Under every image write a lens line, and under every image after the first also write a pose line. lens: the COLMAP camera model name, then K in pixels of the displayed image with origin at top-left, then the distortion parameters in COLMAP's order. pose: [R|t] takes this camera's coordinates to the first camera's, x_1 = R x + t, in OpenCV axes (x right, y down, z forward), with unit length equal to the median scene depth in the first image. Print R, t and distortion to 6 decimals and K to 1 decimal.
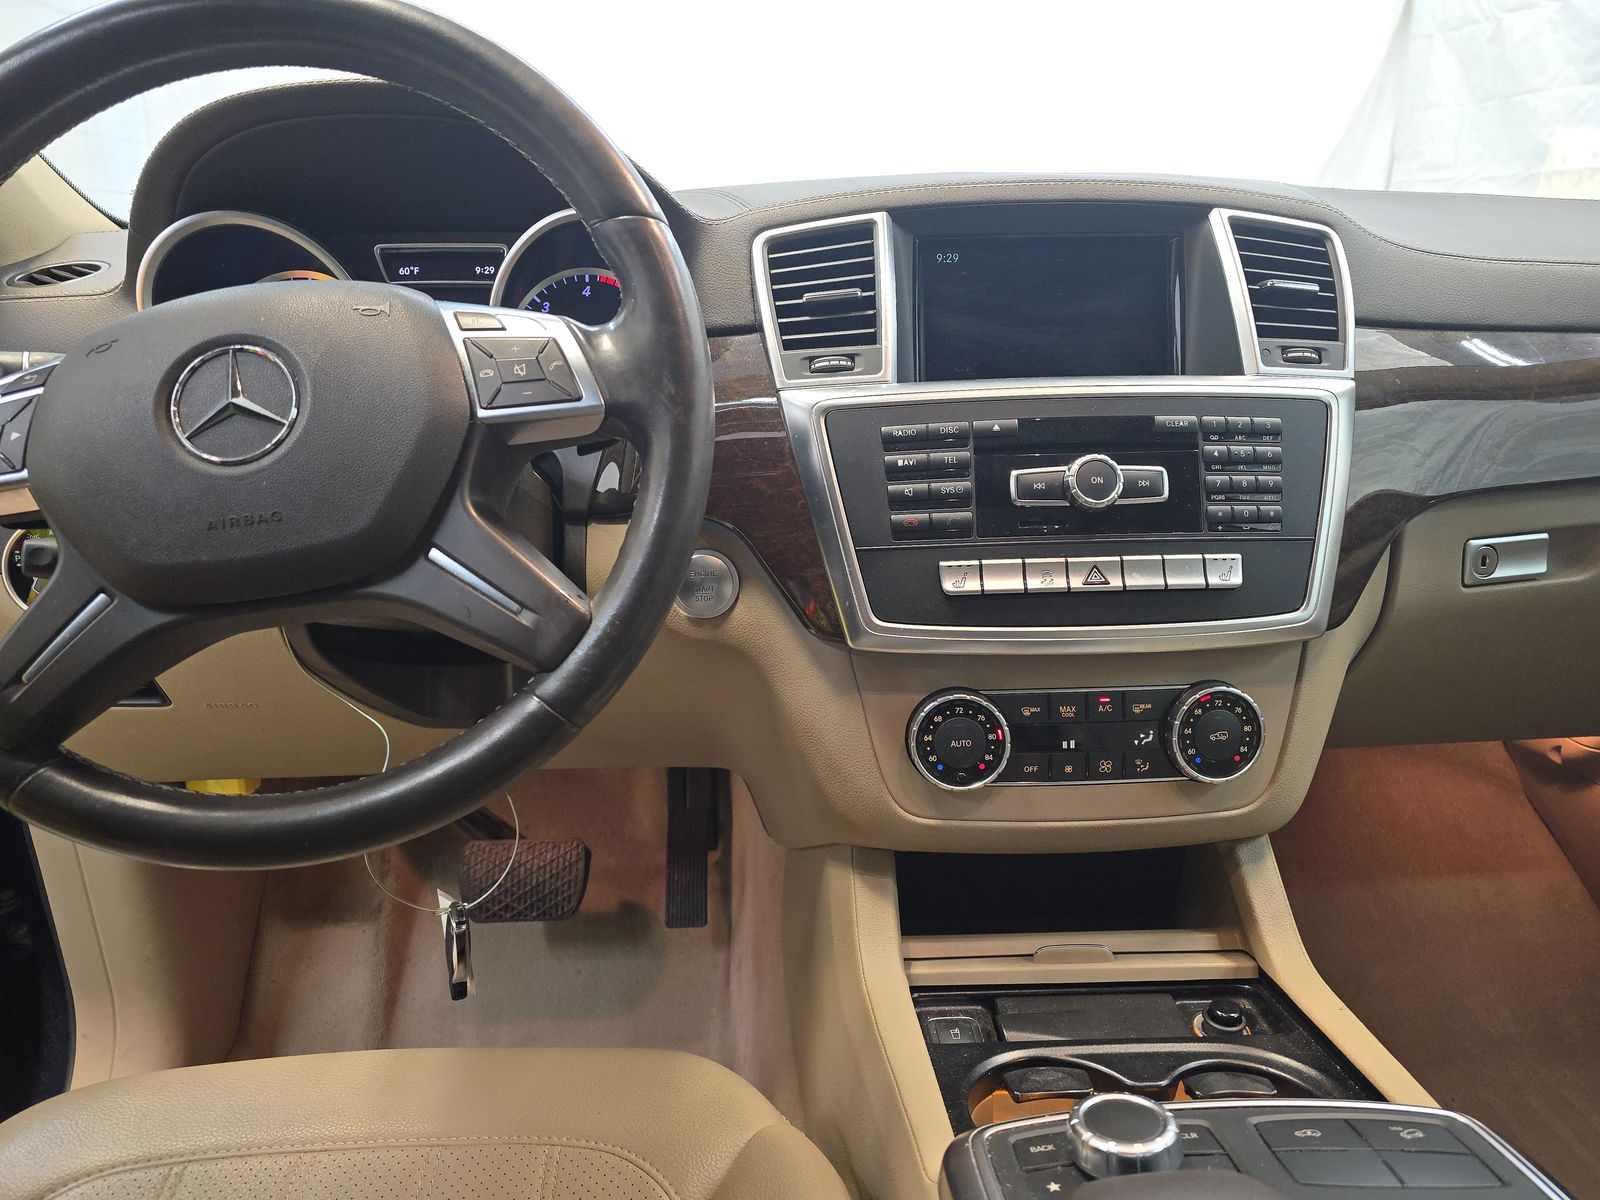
lens RADIAL K [[1067.6, 0, 787.8], [0, 1067.6, 594.8], [0, 0, 1]] dist [-0.012722, -0.002439]
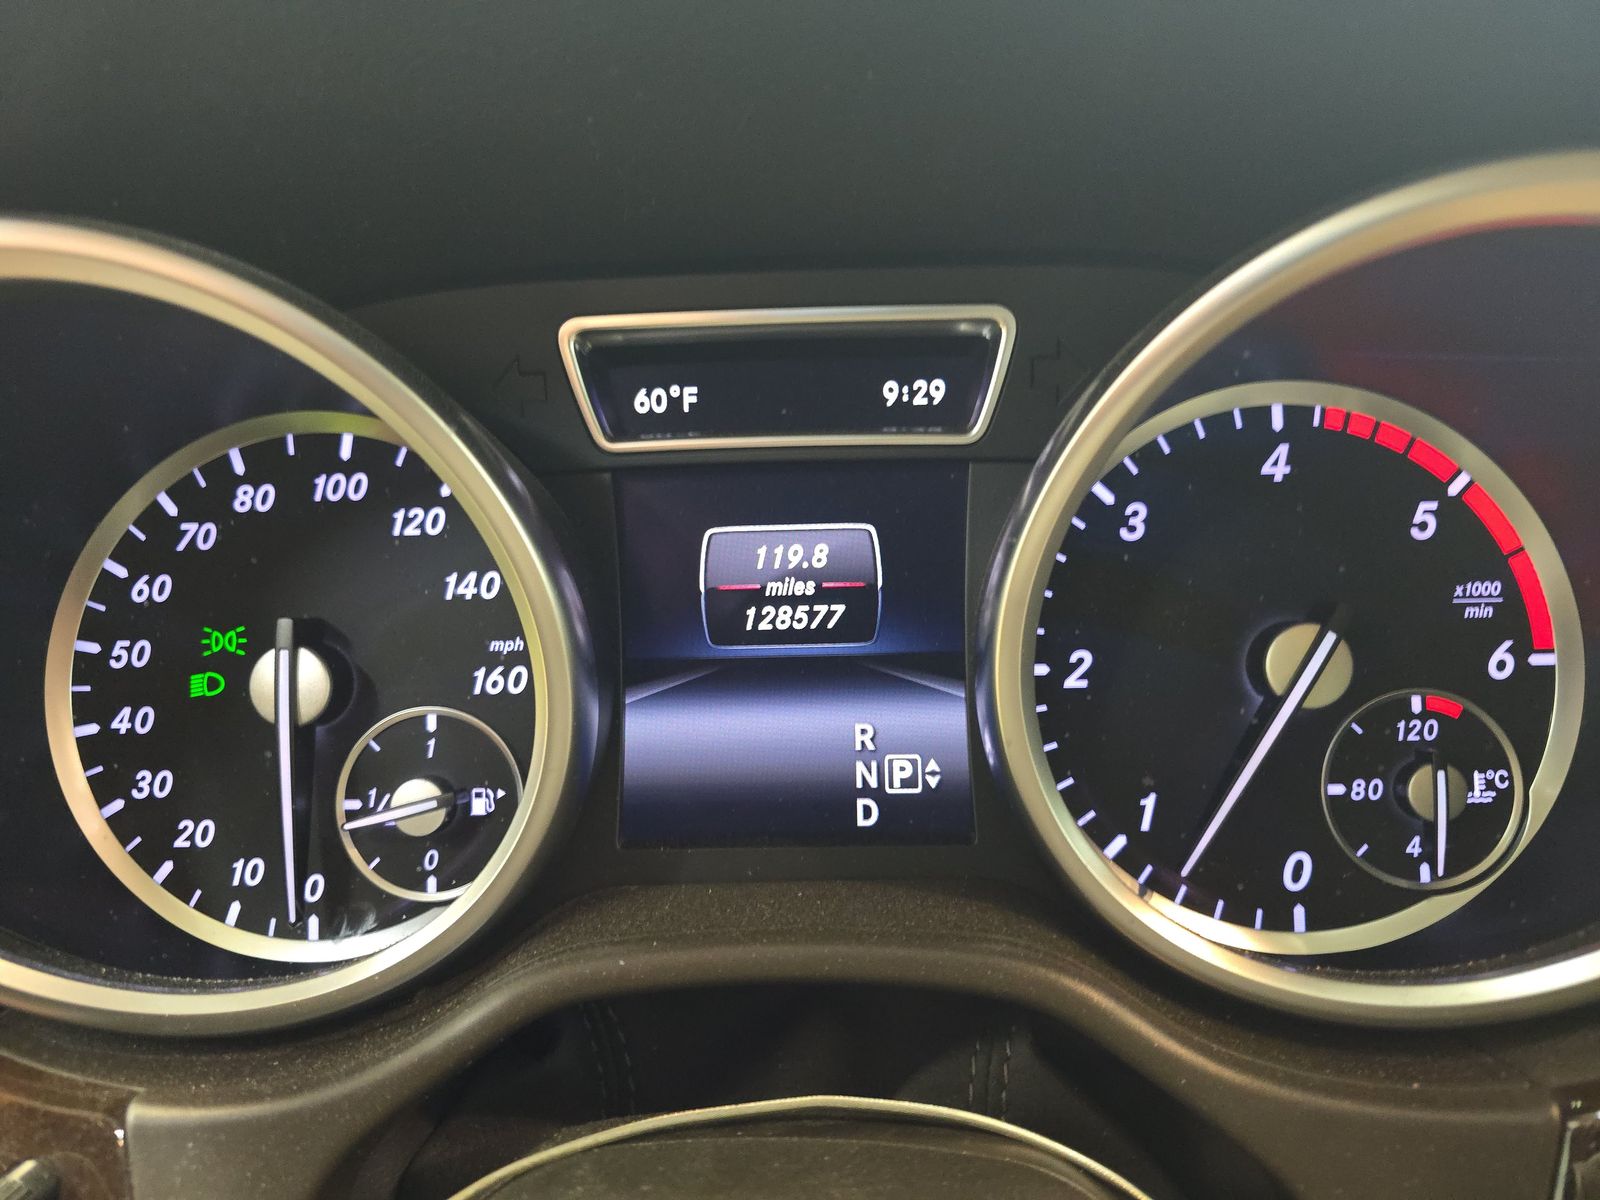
lens RADIAL K [[1067.6, 0, 803.7], [0, 1067.6, 597.8], [0, 0, 1]] dist [-0.012722, -0.002439]
pose [[0.993089, 0.010304, -0.116909, -0.352384], [-0.012502, 0.999758, -0.018083, -0.304583], [0.116694, 0.019420, 0.992978, 0.884755]]
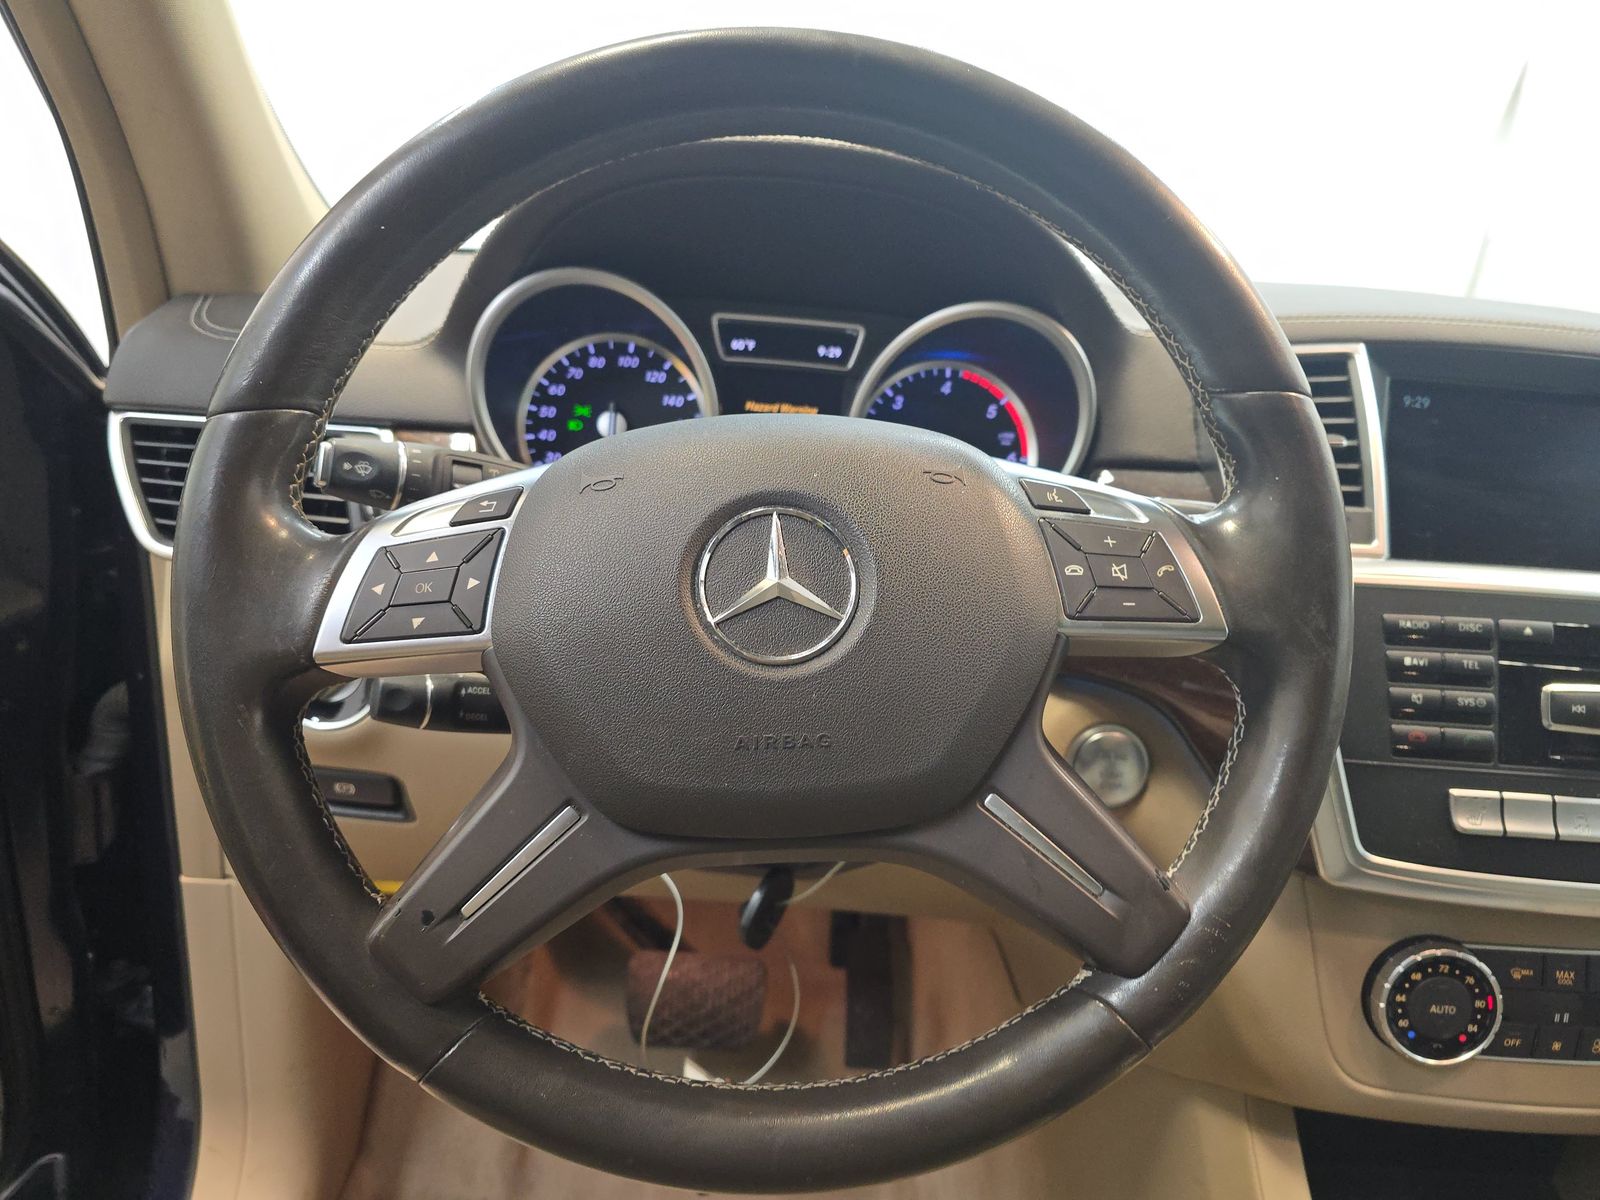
lens RADIAL K [[1067.6, 0, 804.0], [0, 1067.6, 610.7], [0, 0, 1]] dist [-0.012722, -0.002439]
pose [[0.994751, 0.101125, -0.015631, -0.340859], [-0.101405, 0.994676, -0.018355, -0.099148], [0.013692, 0.019843, 0.999709, 0.177880]]
